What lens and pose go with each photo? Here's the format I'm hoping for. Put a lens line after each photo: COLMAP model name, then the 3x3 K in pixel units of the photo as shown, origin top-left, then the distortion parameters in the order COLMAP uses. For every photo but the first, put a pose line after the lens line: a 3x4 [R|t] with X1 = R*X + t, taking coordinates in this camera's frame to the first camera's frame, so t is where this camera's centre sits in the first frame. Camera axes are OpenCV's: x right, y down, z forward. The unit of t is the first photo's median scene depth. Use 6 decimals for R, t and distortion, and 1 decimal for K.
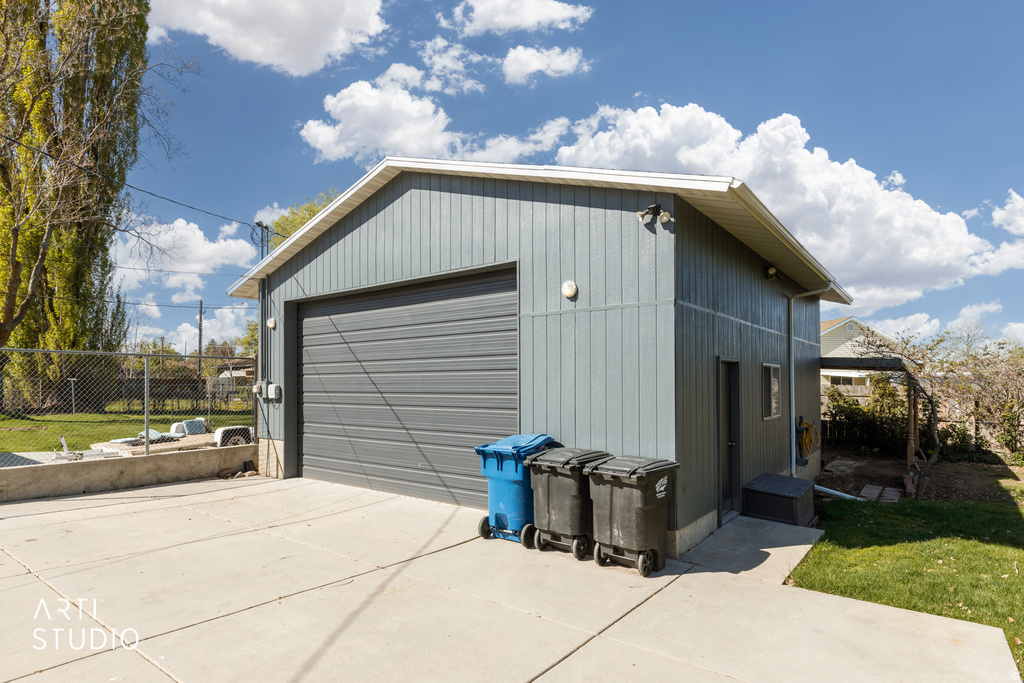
lens RADIAL K [[548.6, 0, 507.9], [0, 548.6, 373.5], [0, 0, 1]] dist [0.010995, -0.003822]
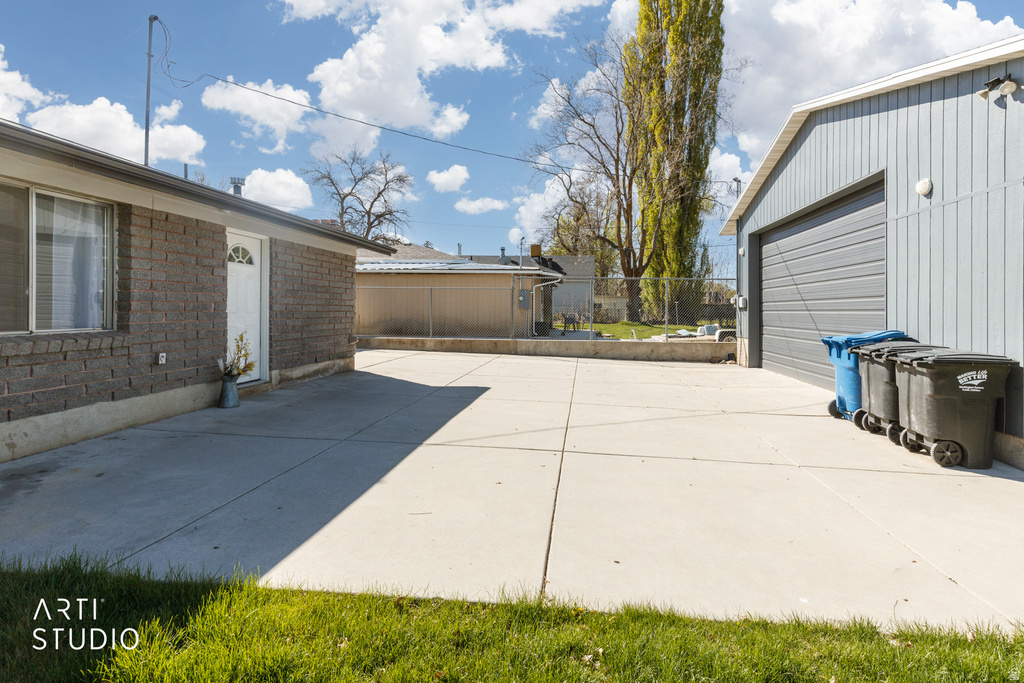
lens RADIAL K [[479.1, 0, 572.5], [0, 479.1, 310.6], [0, 0, 1]] dist [0.009039, -0.001750]
pose [[0.587939, 0.009634, -0.808848, 0.298850], [0.001744, 0.999912, 0.013177, 0.039745], [0.808903, -0.009158, 0.587870, -0.027775]]
